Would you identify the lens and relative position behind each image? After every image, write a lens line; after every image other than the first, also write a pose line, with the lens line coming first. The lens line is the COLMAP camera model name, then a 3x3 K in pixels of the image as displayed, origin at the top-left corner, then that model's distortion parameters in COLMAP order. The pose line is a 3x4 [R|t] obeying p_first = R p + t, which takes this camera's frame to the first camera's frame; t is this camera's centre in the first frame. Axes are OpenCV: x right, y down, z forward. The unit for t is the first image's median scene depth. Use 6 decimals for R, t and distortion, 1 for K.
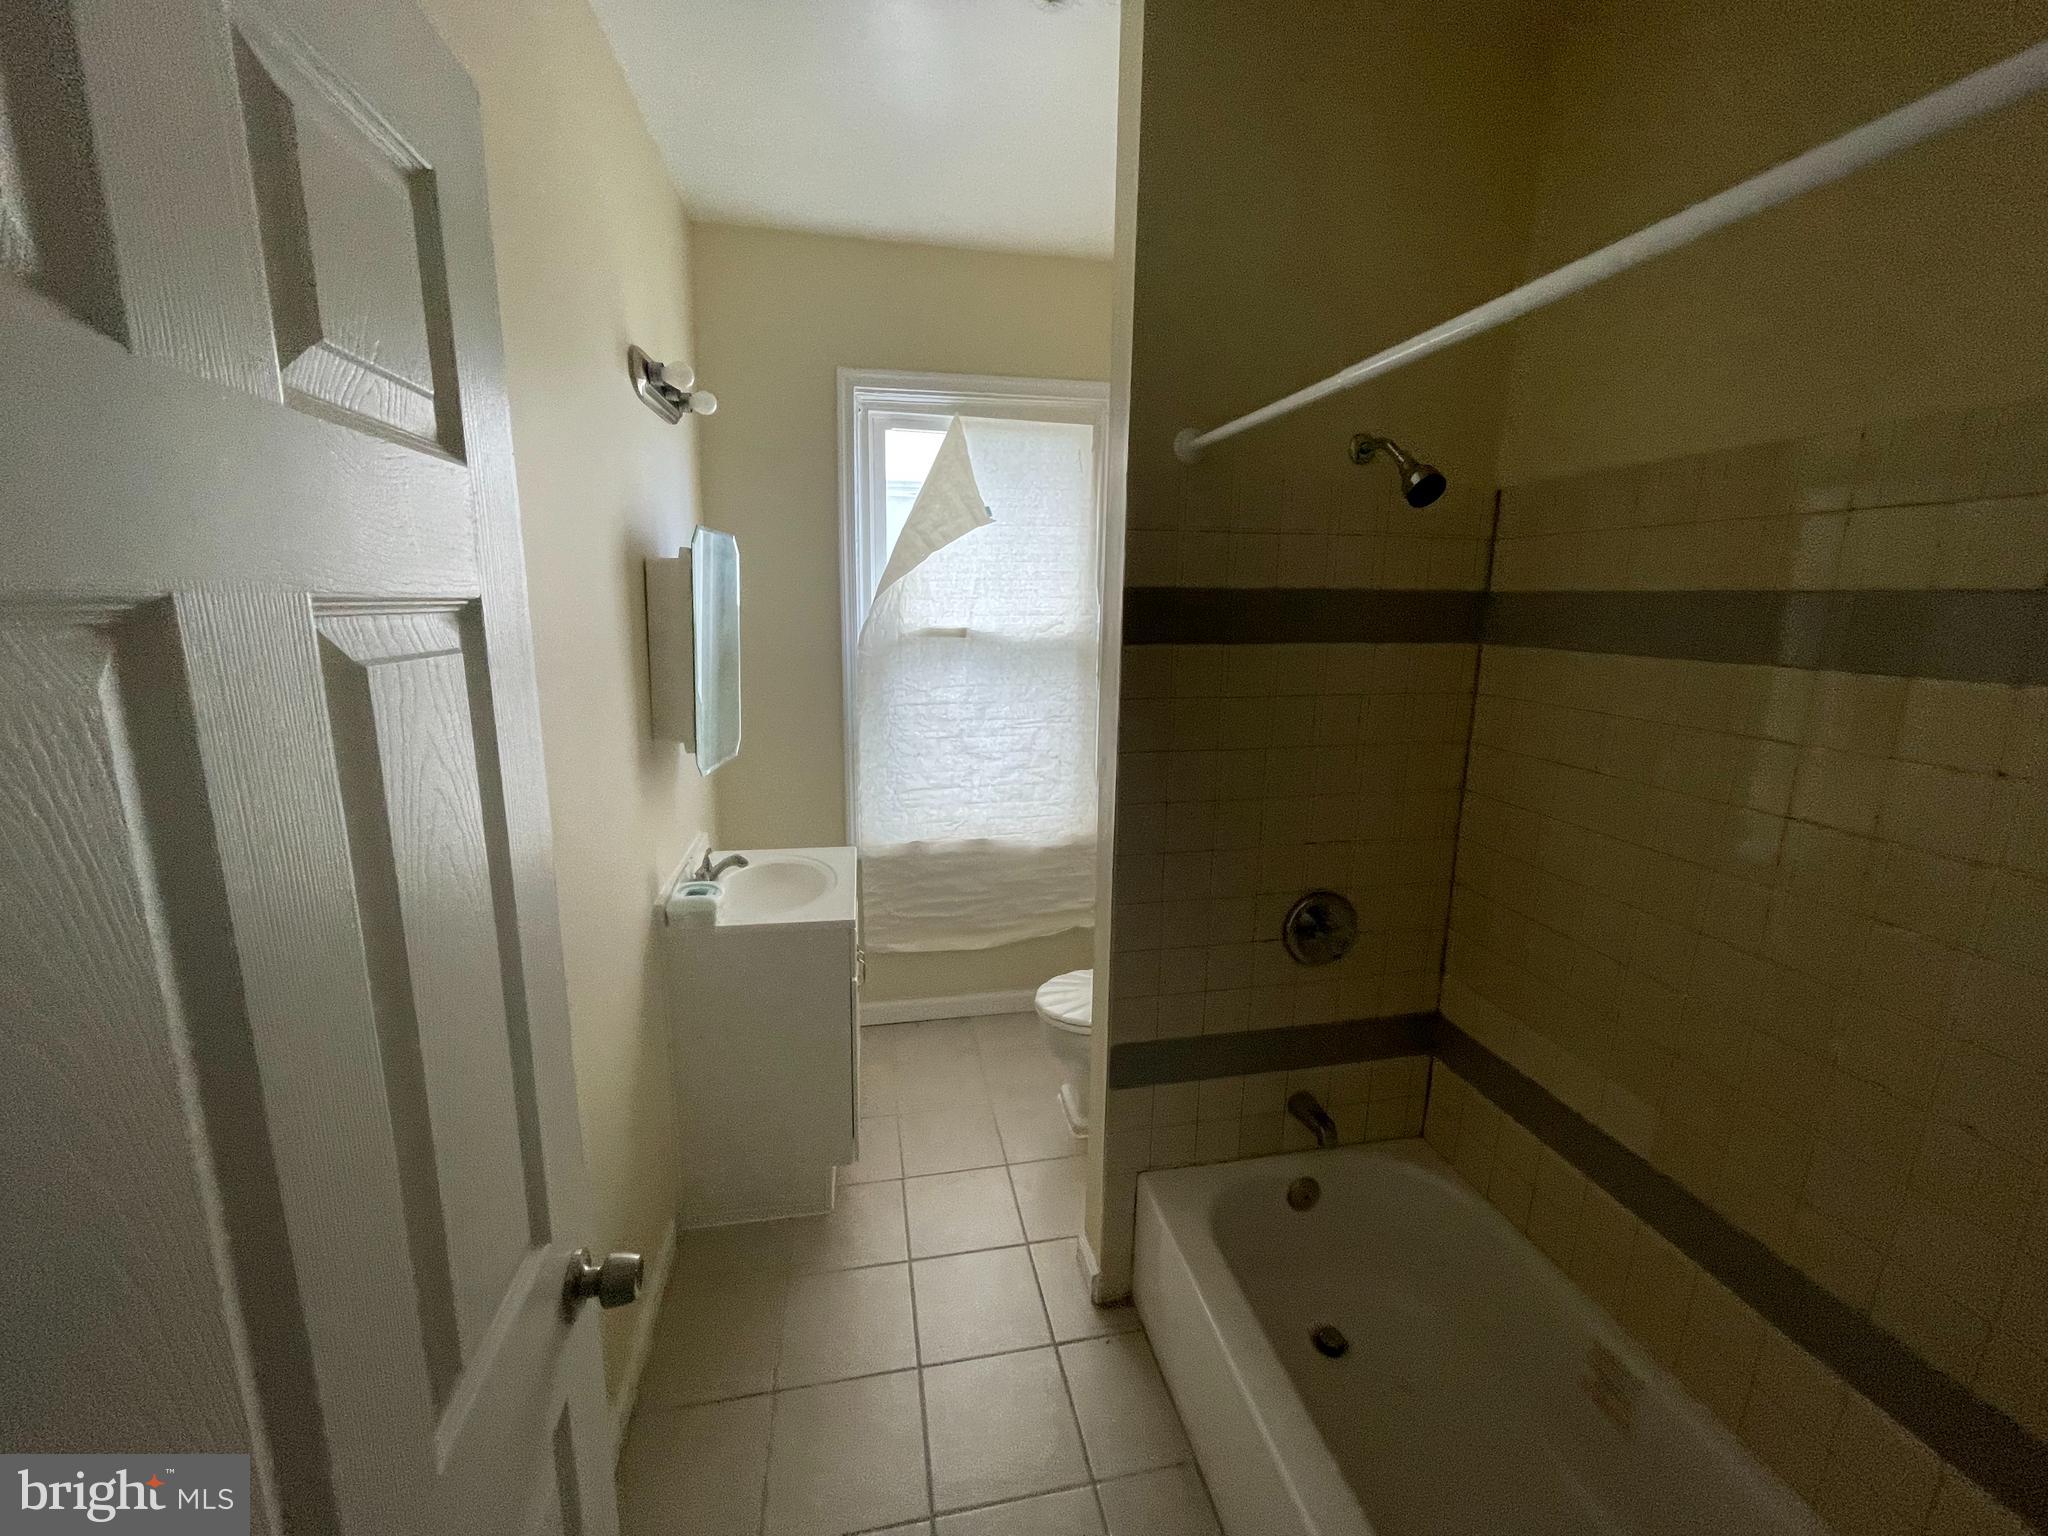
lens RADIAL K [[830.4, 0, 1028.6], [0, 830.4, 763.5], [0, 0, 1]] dist [-0.003008, -0.000547]
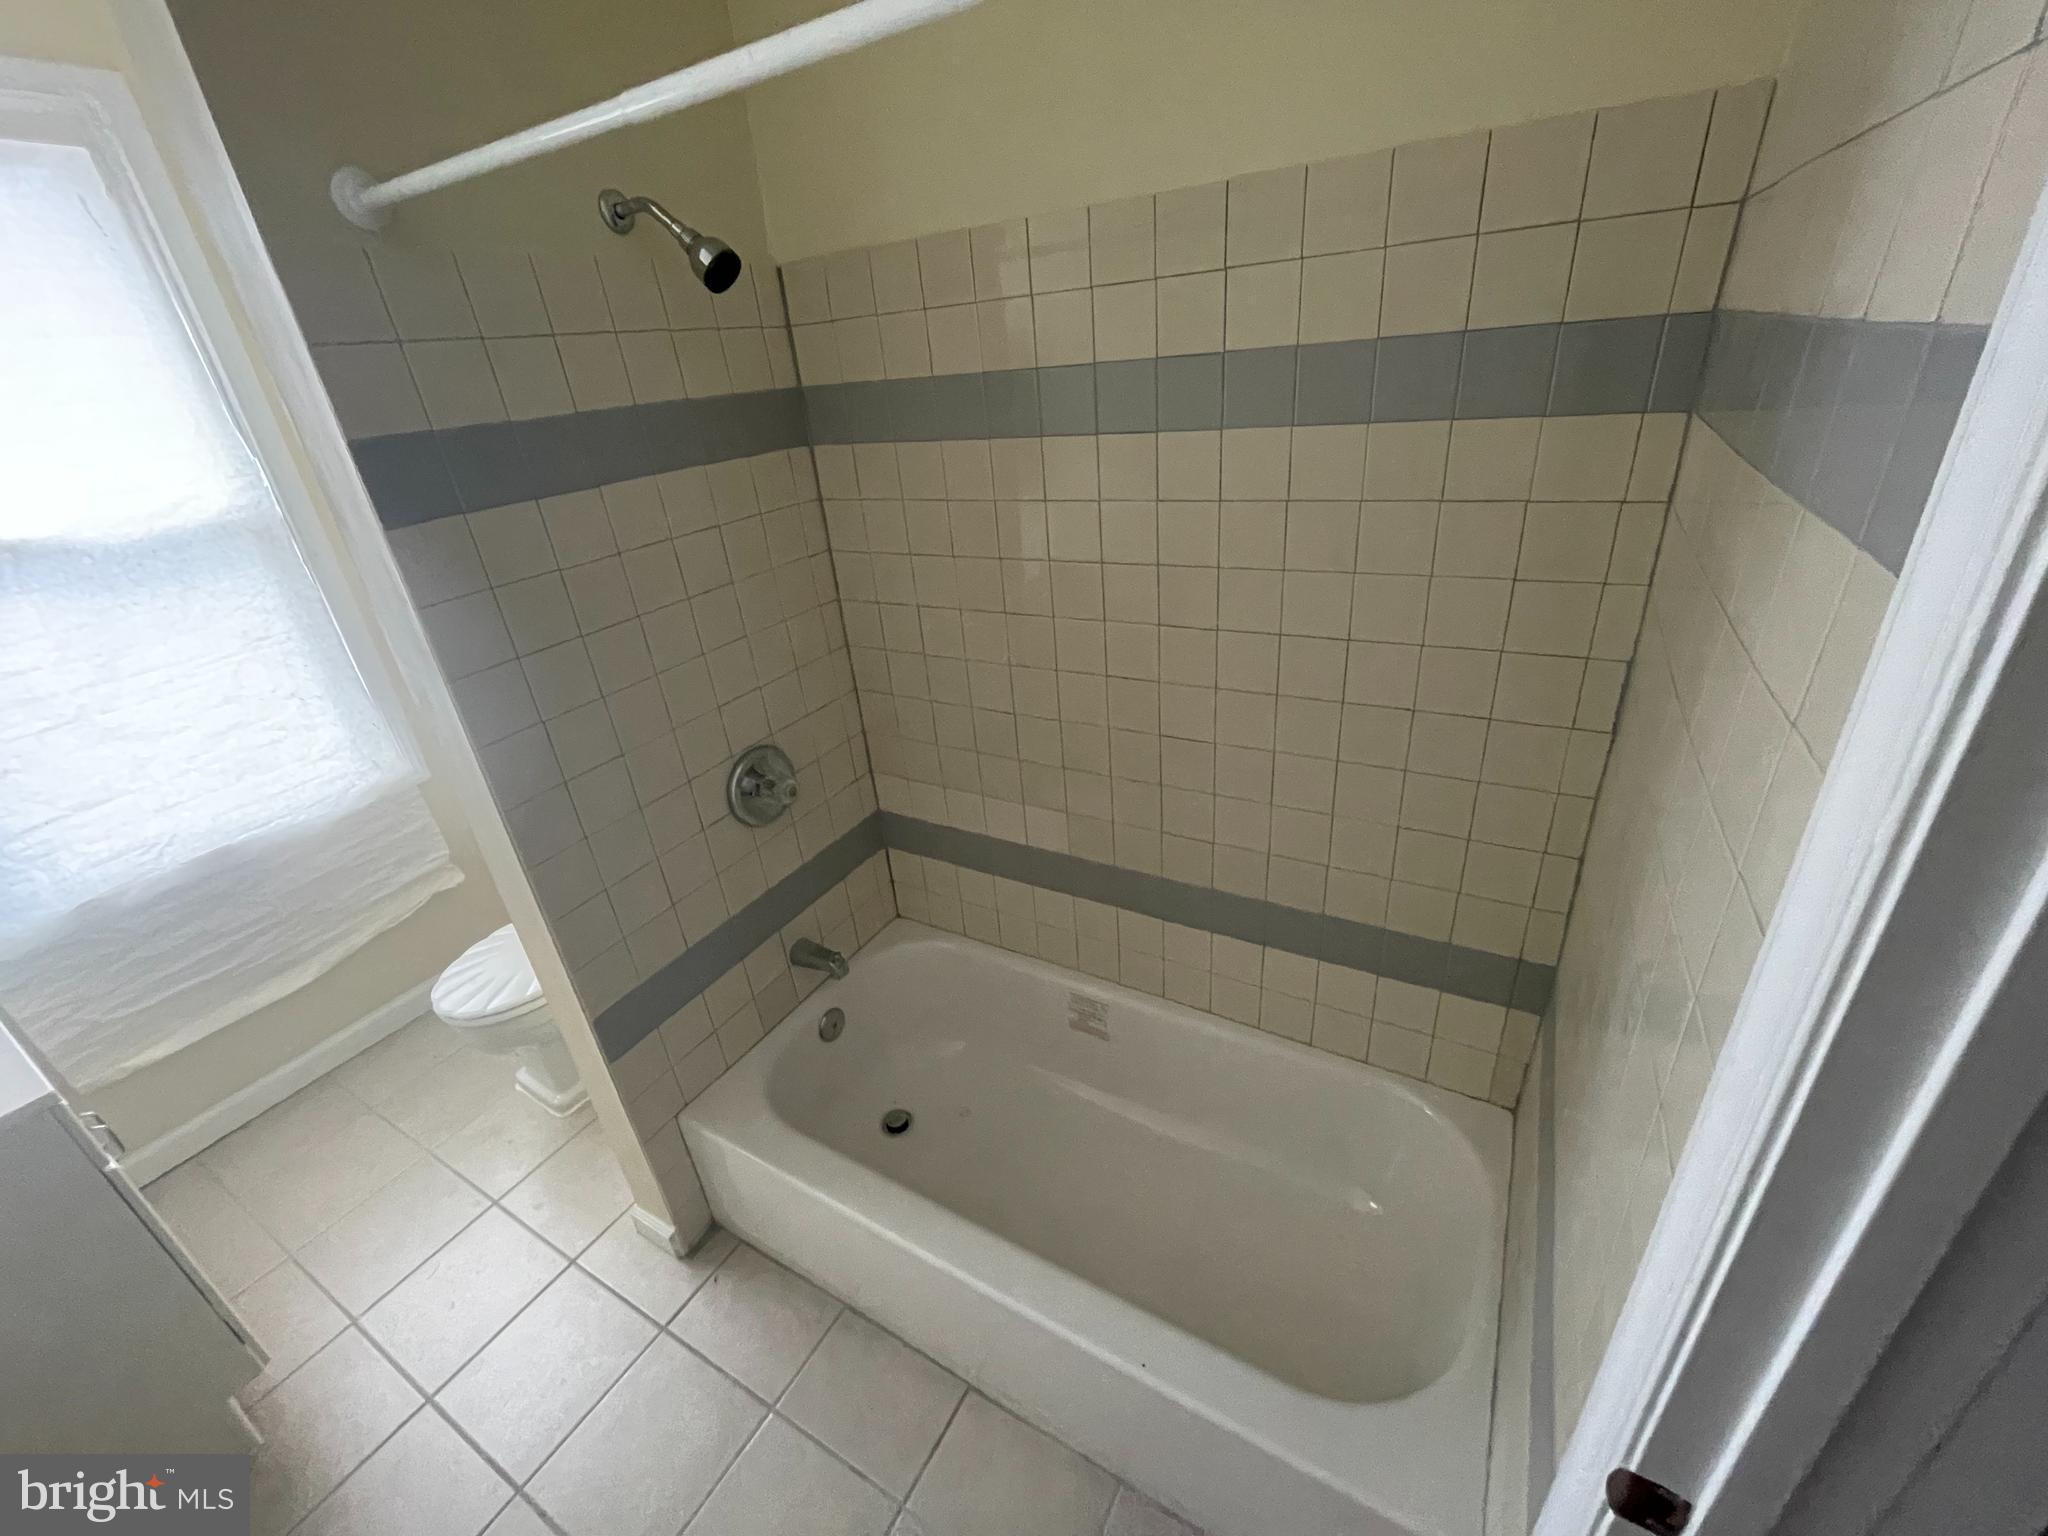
lens RADIAL K [[830.4, 0, 1028.6], [0, 830.4, 763.5], [0, 0, 1]] dist [-0.003008, -0.000547]
pose [[0.664062, -0.393266, 0.635895, -0.034720], [0.237350, 0.917384, 0.319487, -0.051500], [-0.709004, -0.061230, 0.702542, 0.124370]]
